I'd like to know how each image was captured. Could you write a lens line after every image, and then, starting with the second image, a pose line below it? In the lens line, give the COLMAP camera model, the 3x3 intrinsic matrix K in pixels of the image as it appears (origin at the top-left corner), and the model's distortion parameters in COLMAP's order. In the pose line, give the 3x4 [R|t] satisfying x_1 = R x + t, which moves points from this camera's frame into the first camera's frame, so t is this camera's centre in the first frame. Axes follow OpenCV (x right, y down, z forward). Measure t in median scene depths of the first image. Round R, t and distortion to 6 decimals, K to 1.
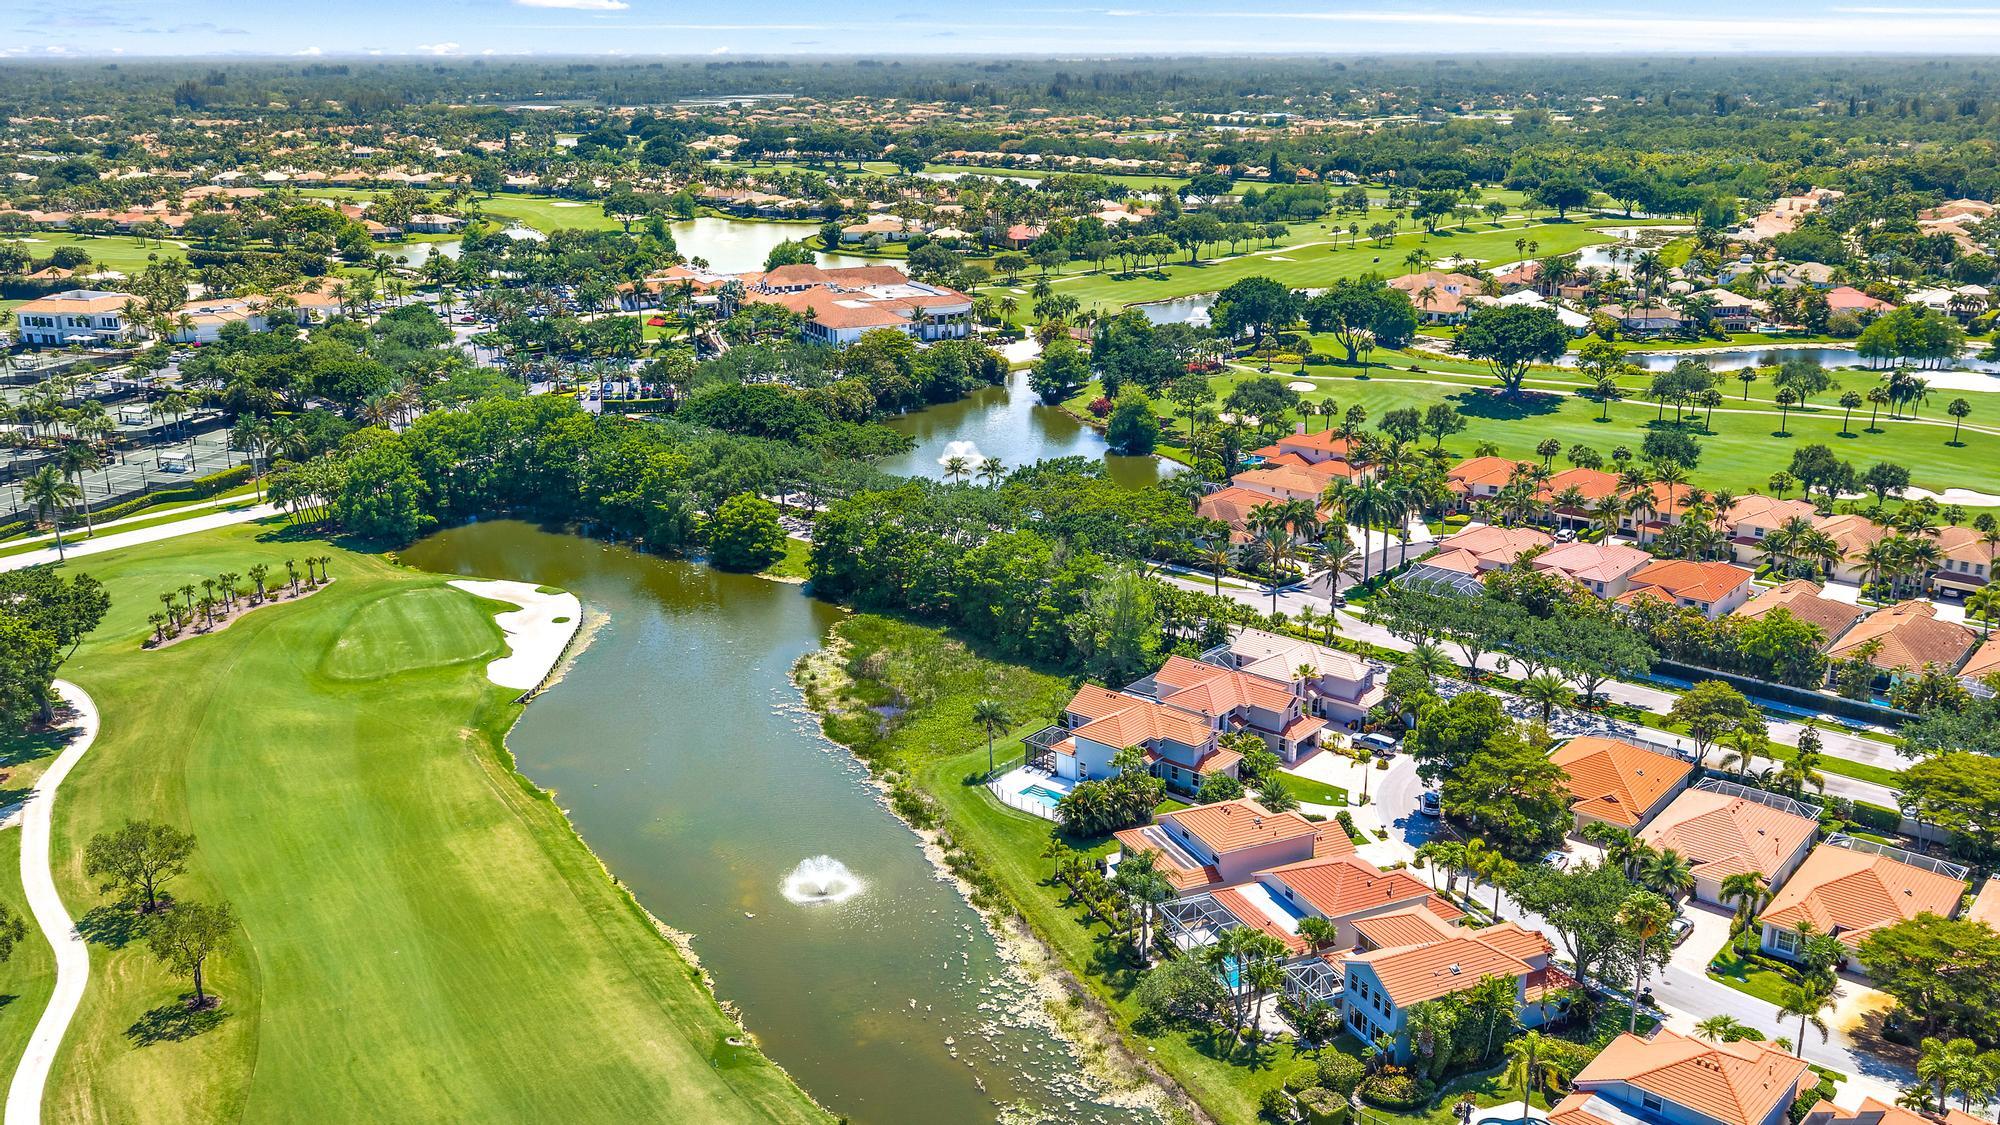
lens RADIAL K [[1679.4, 0, 1000.0], [0, 1679.4, 562.5], [0, 0, 1]] dist [0.032239, -0.057362]
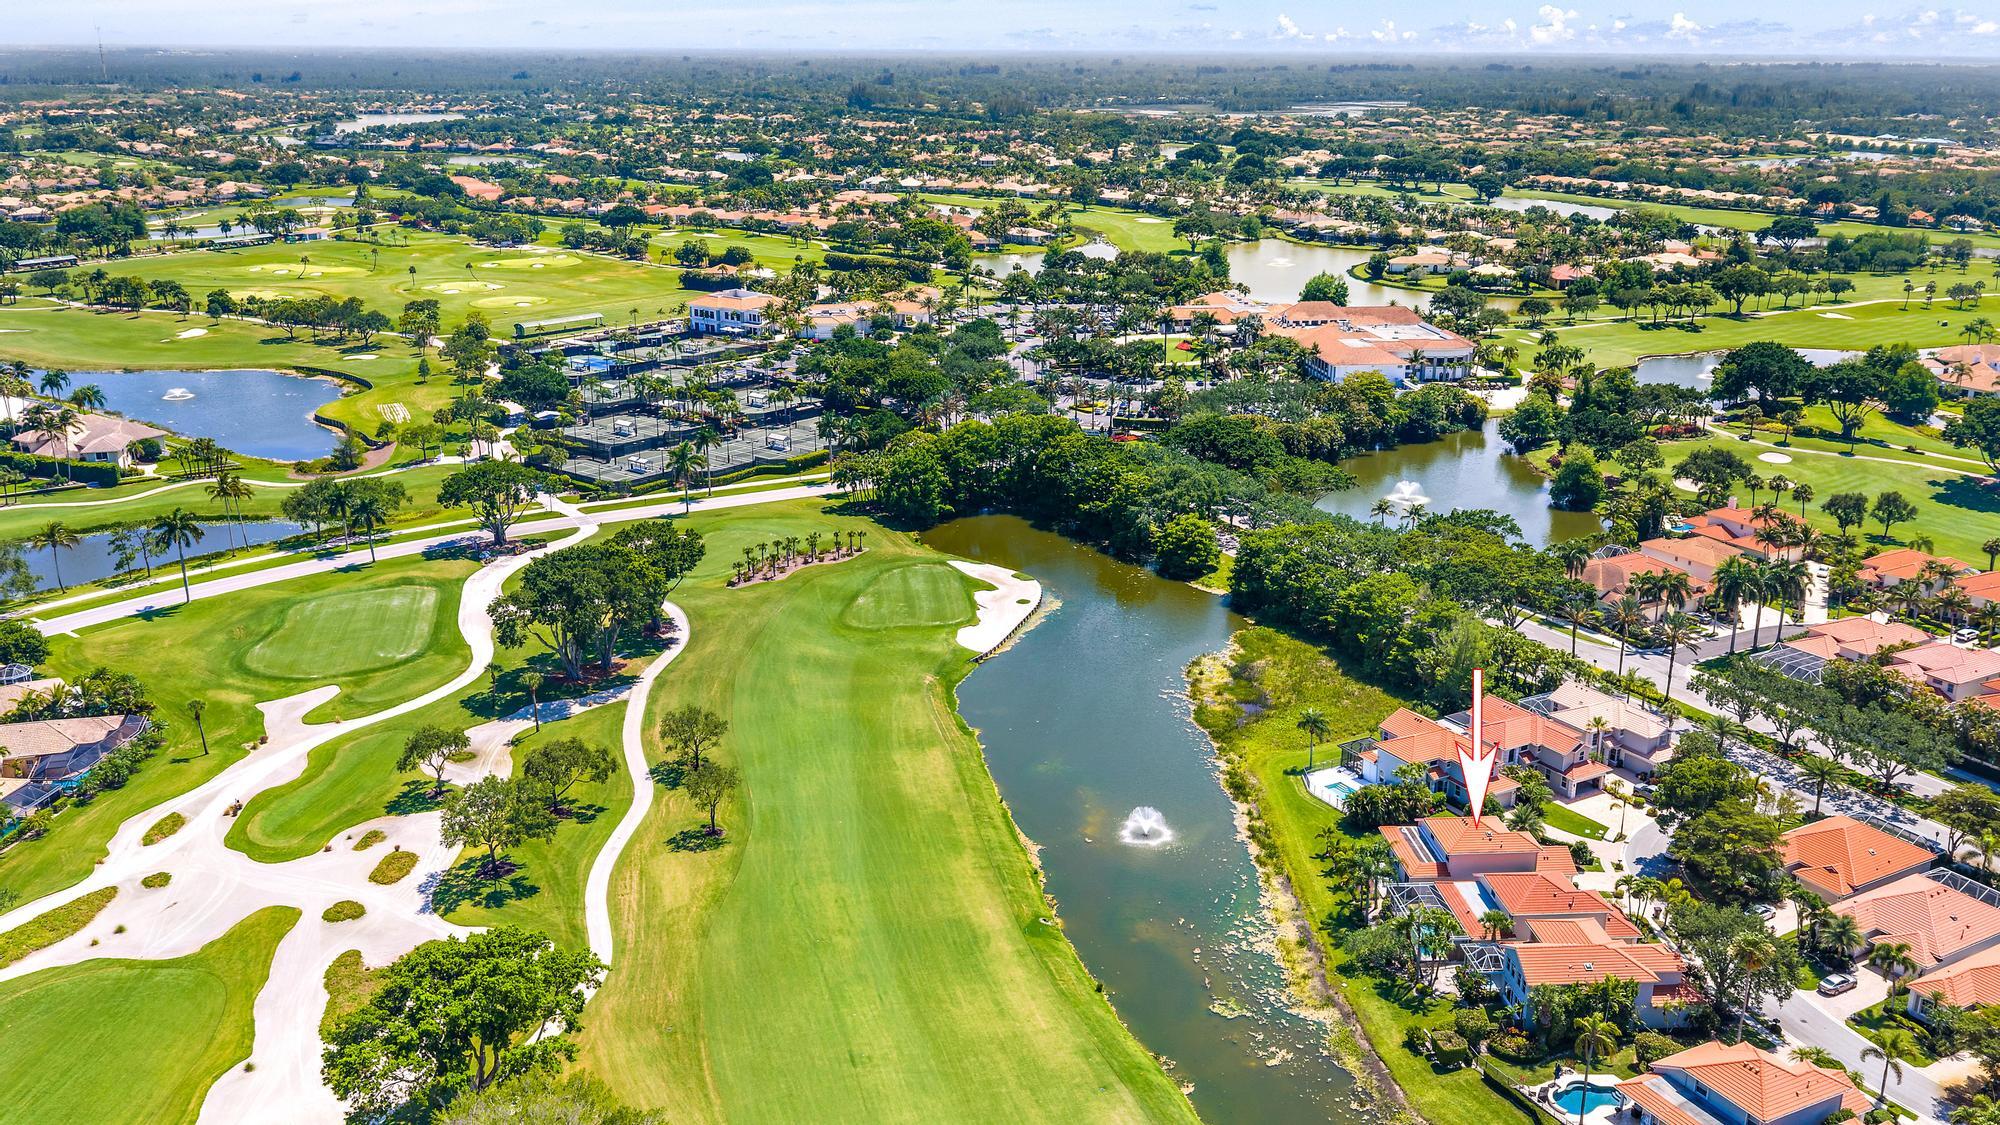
lens RADIAL K [[1679.4, 0, 1000.0], [0, 1679.4, 562.5], [0, 0, 1]] dist [0.032239, -0.057362]
pose [[0.935743, 0.110762, -0.334838, 0.137361], [-0.109218, 0.993740, 0.023499, -0.022069], [0.335344, 0.014582, 0.941983, -0.186186]]
